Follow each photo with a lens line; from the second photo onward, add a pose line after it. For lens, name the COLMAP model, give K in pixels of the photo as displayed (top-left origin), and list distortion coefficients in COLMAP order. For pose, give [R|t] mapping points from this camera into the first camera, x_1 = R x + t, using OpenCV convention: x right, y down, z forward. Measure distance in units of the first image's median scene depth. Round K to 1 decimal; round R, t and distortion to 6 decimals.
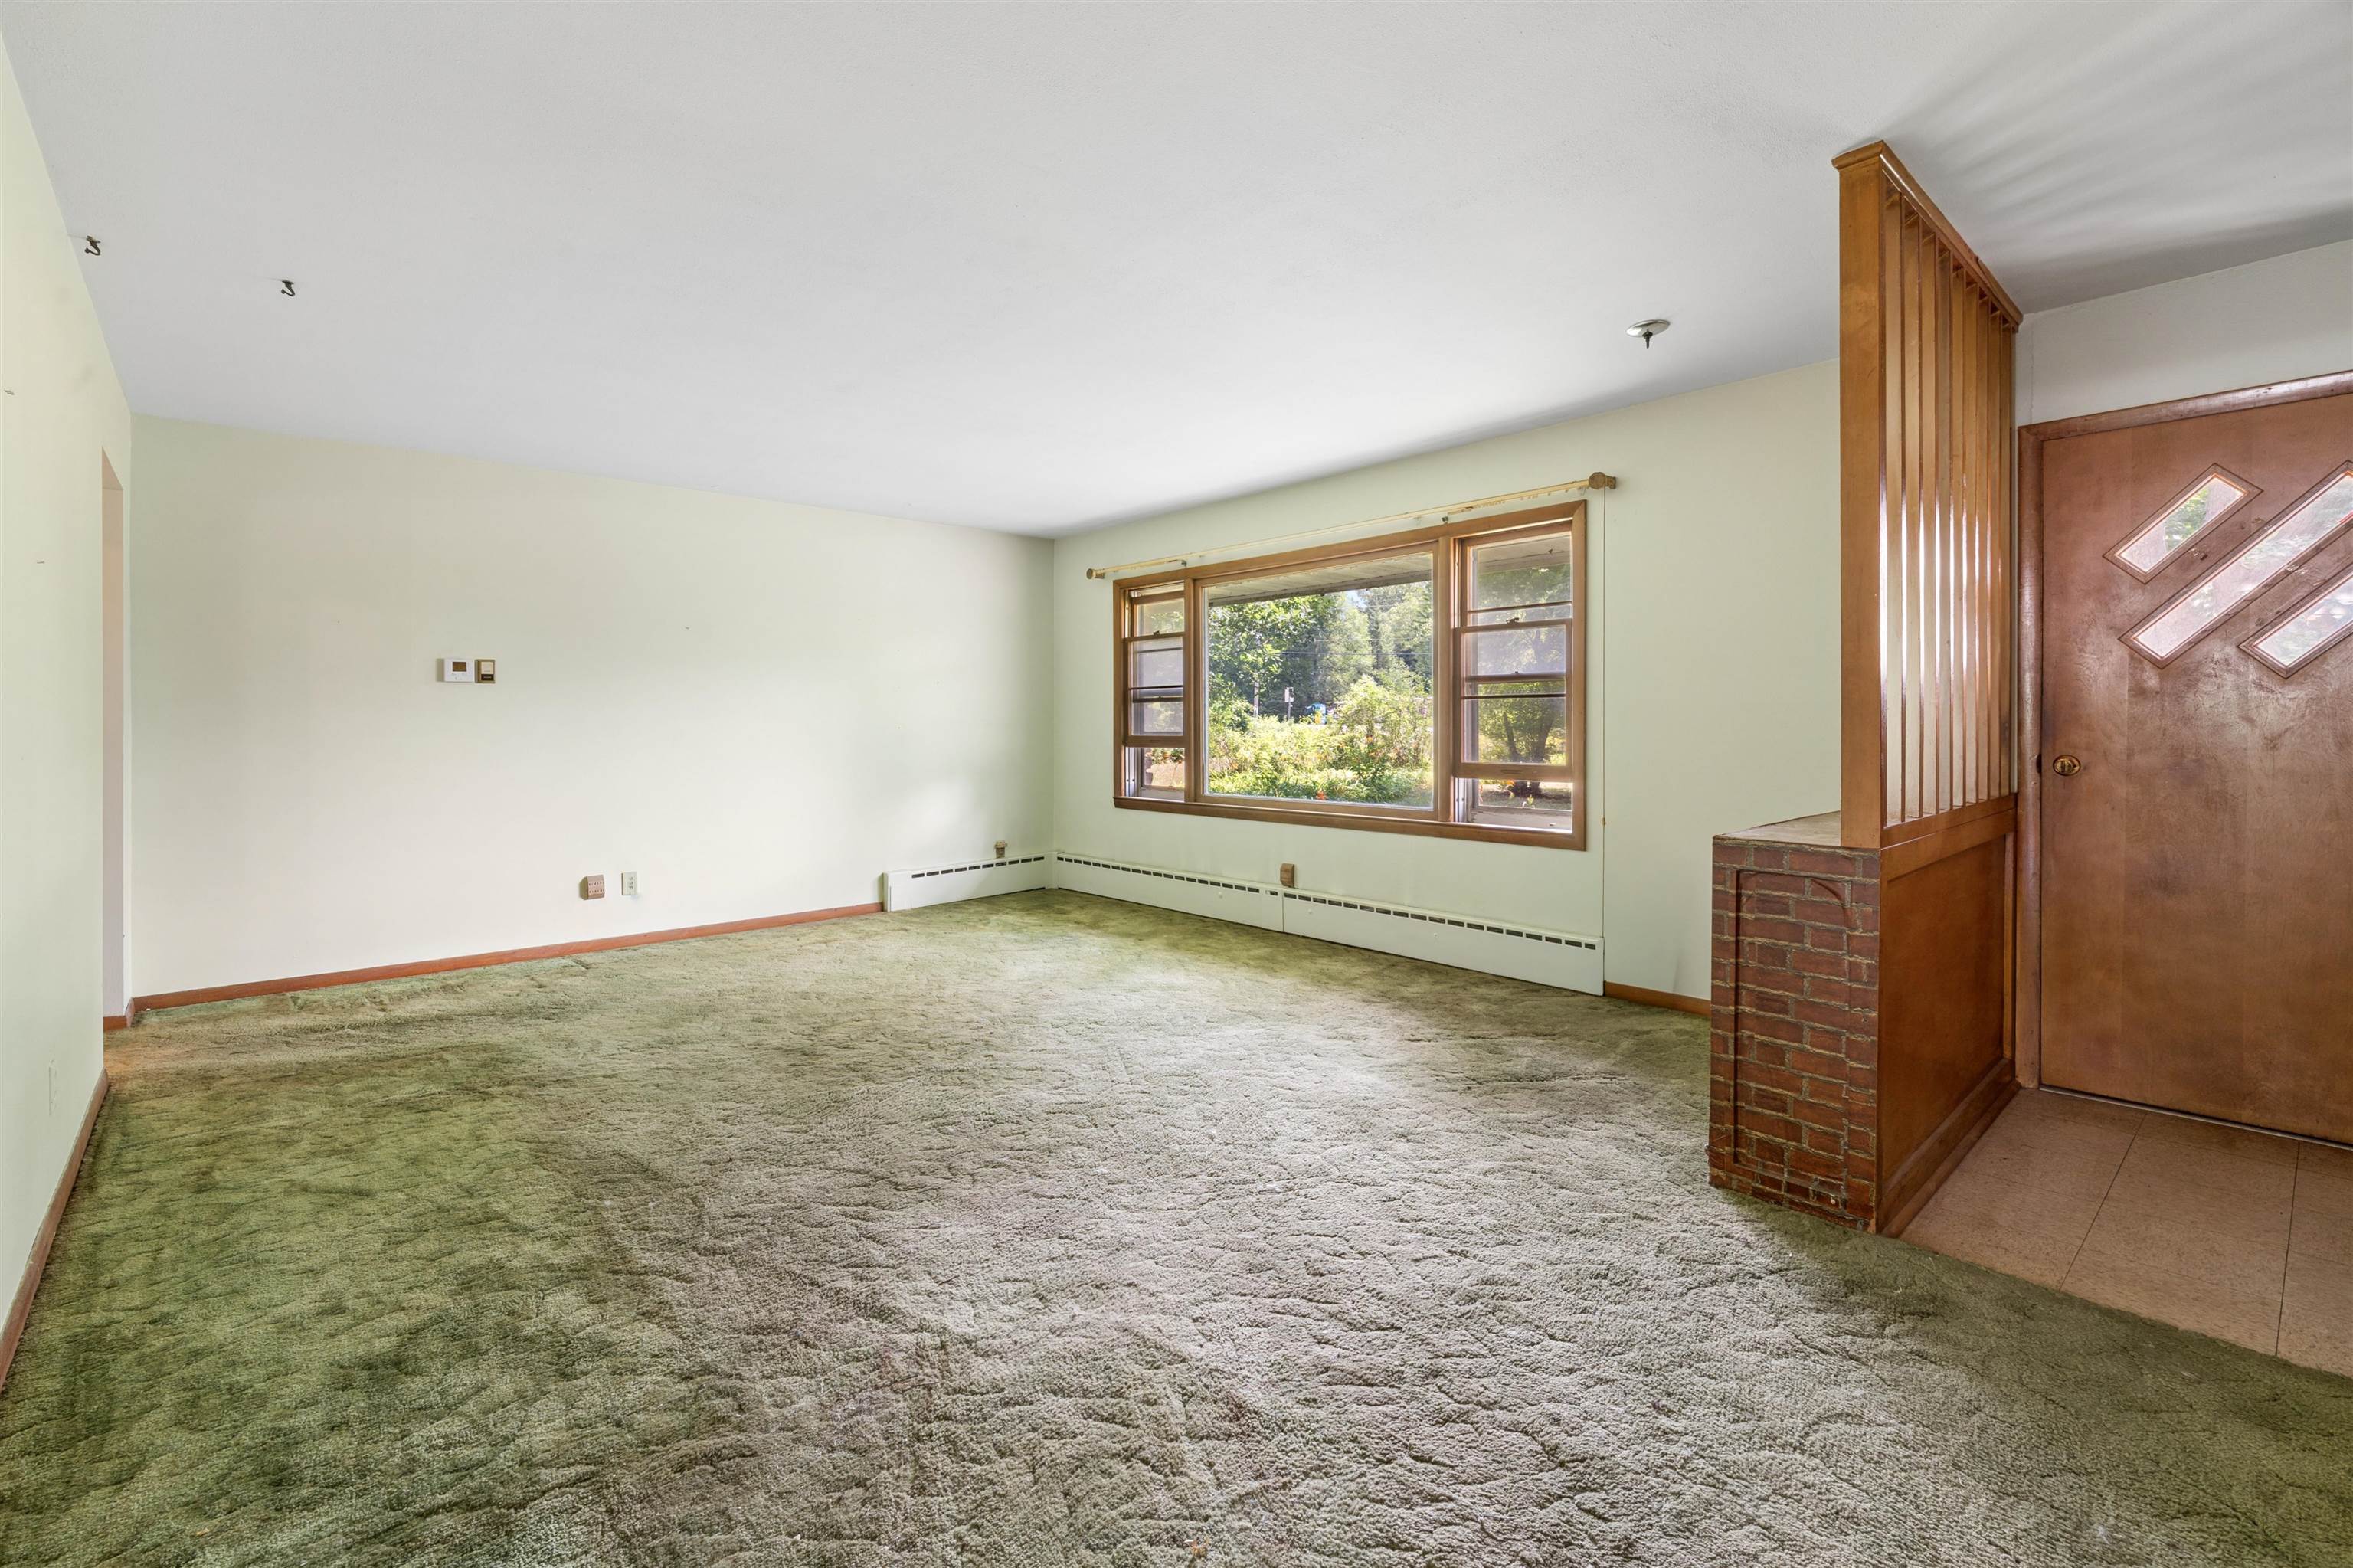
lens RADIAL K [[1066.5, 0, 1131.2], [0, 1066.5, 734.2], [0, 0, 1]] dist [0.017591, -0.009592]
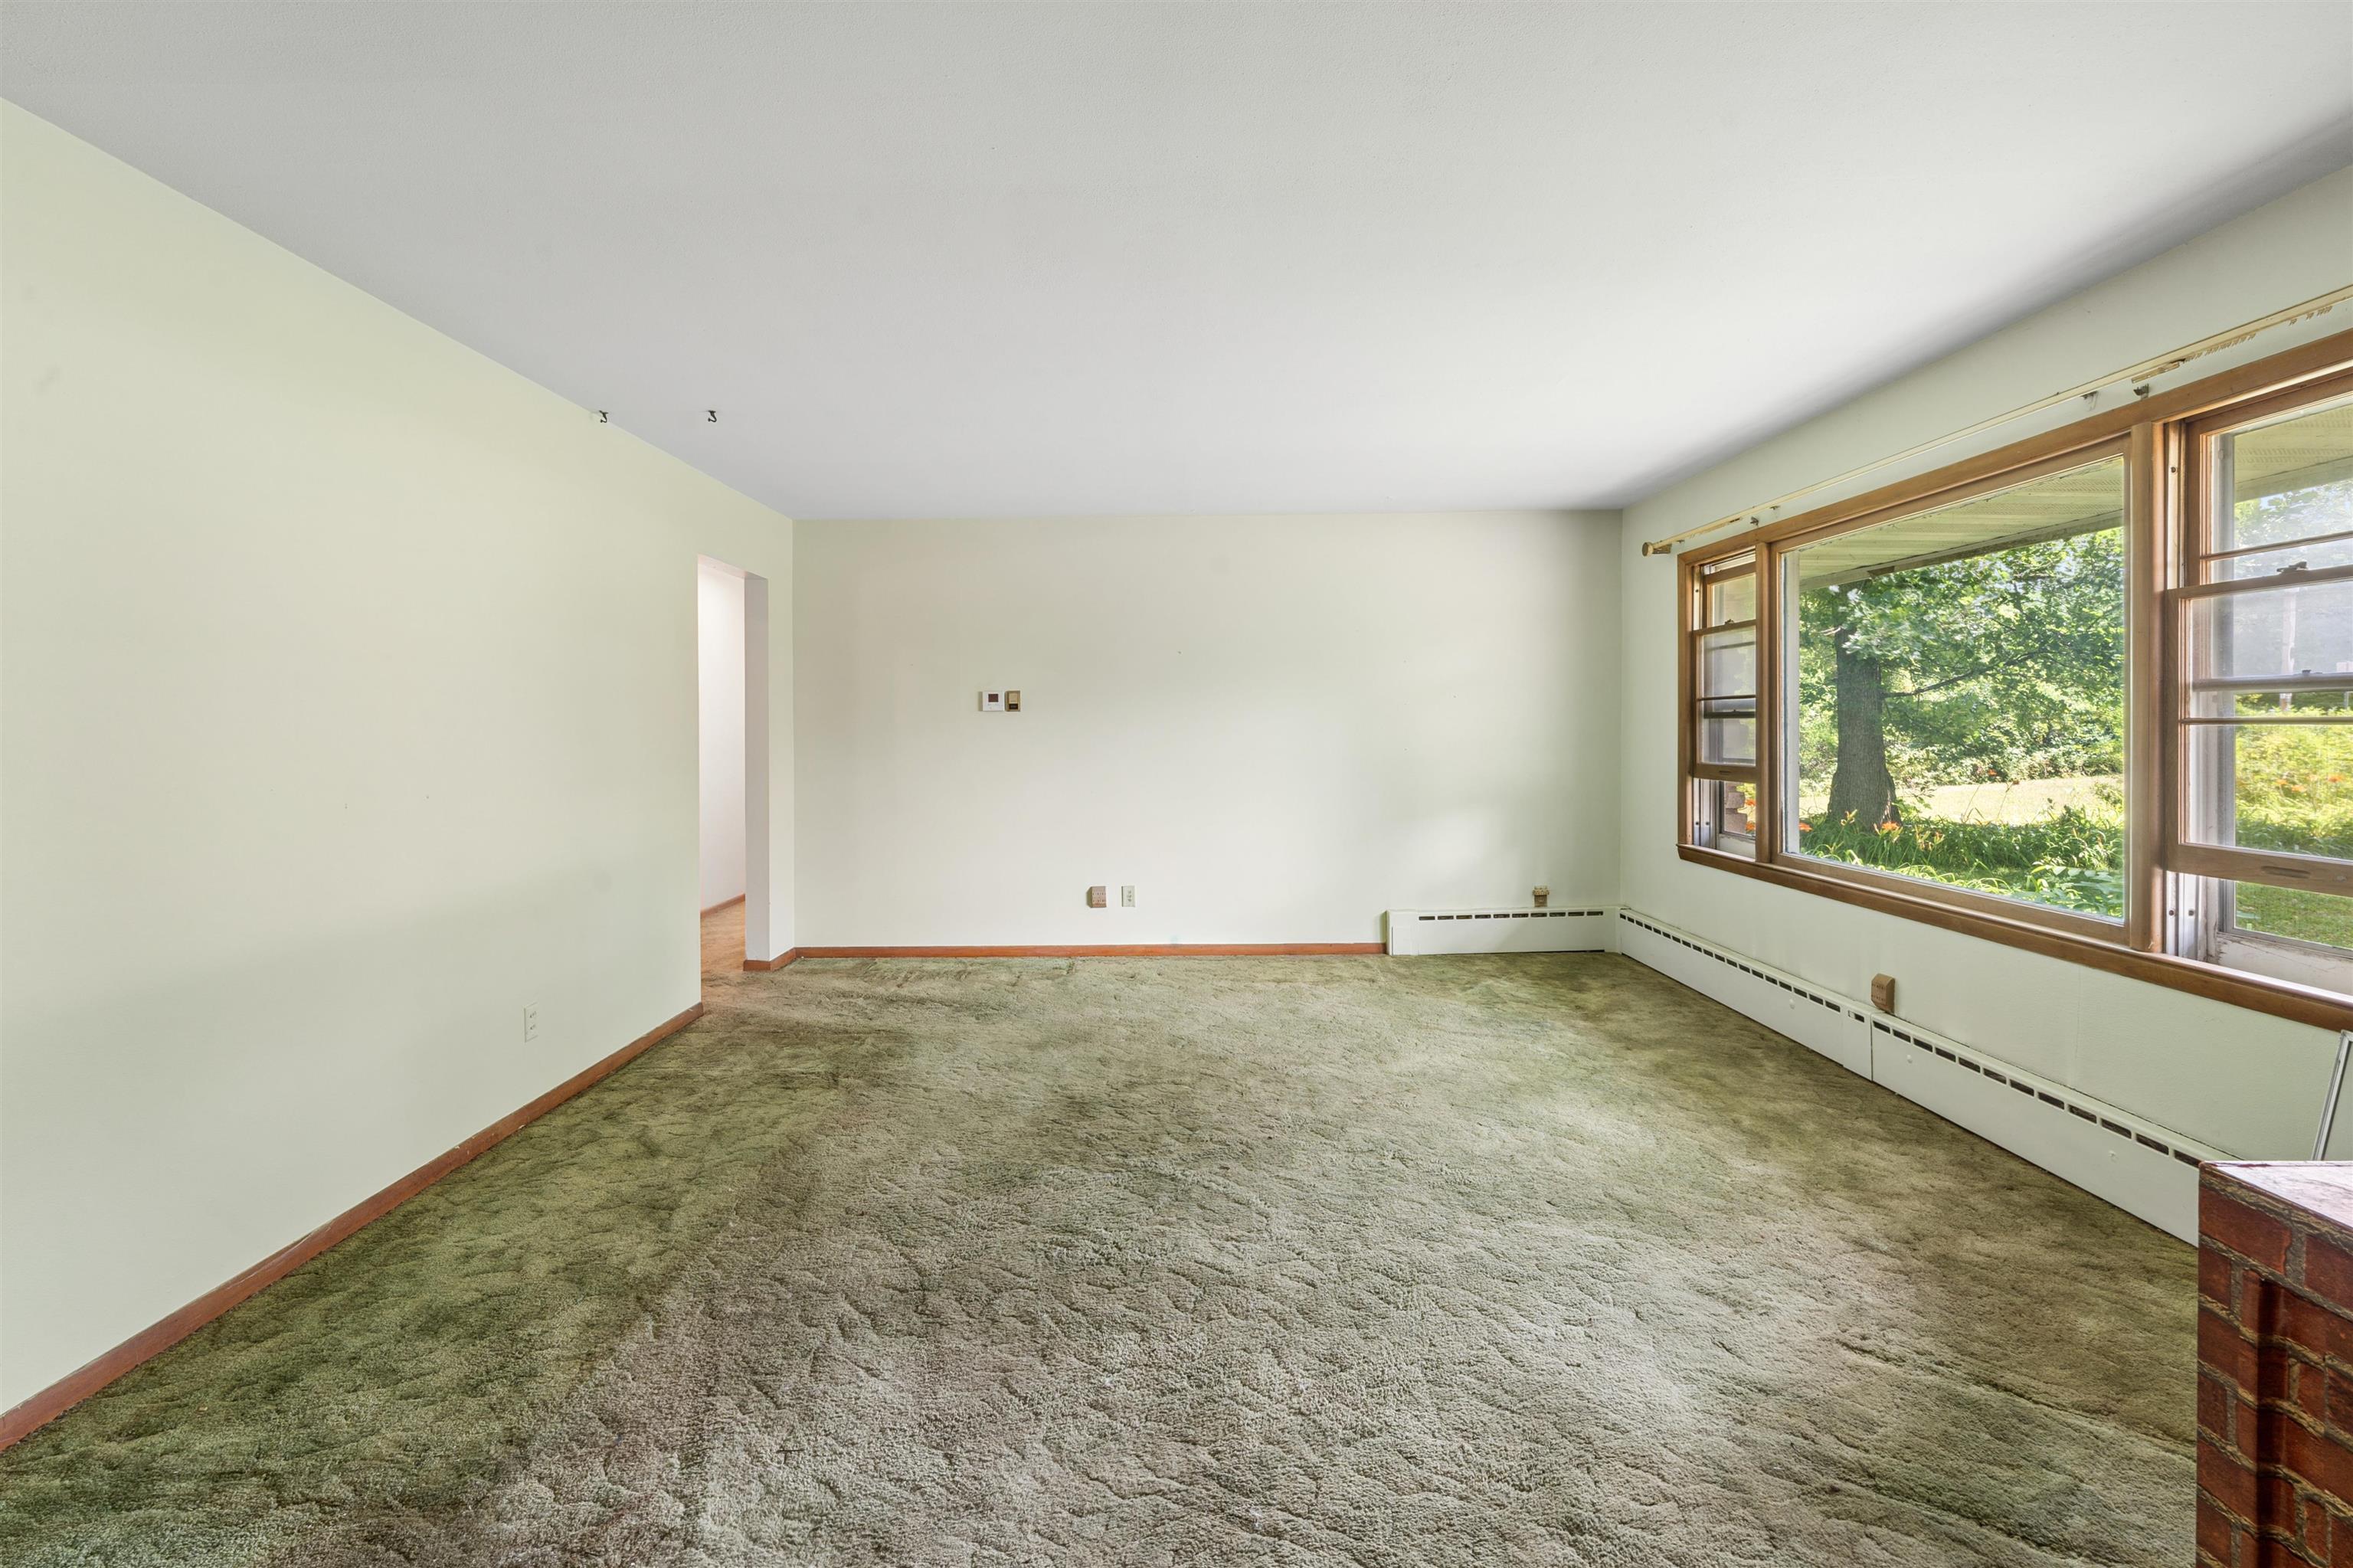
lens RADIAL K [[1066.5, 0, 1131.2], [0, 1066.5, 734.2], [0, 0, 1]] dist [0.017591, -0.009592]
pose [[0.739799, 0.002474, -0.672824, 0.294350], [0.001525, 0.999985, 0.005354, -0.032609], [0.672827, -0.004987, 0.739783, 0.267223]]
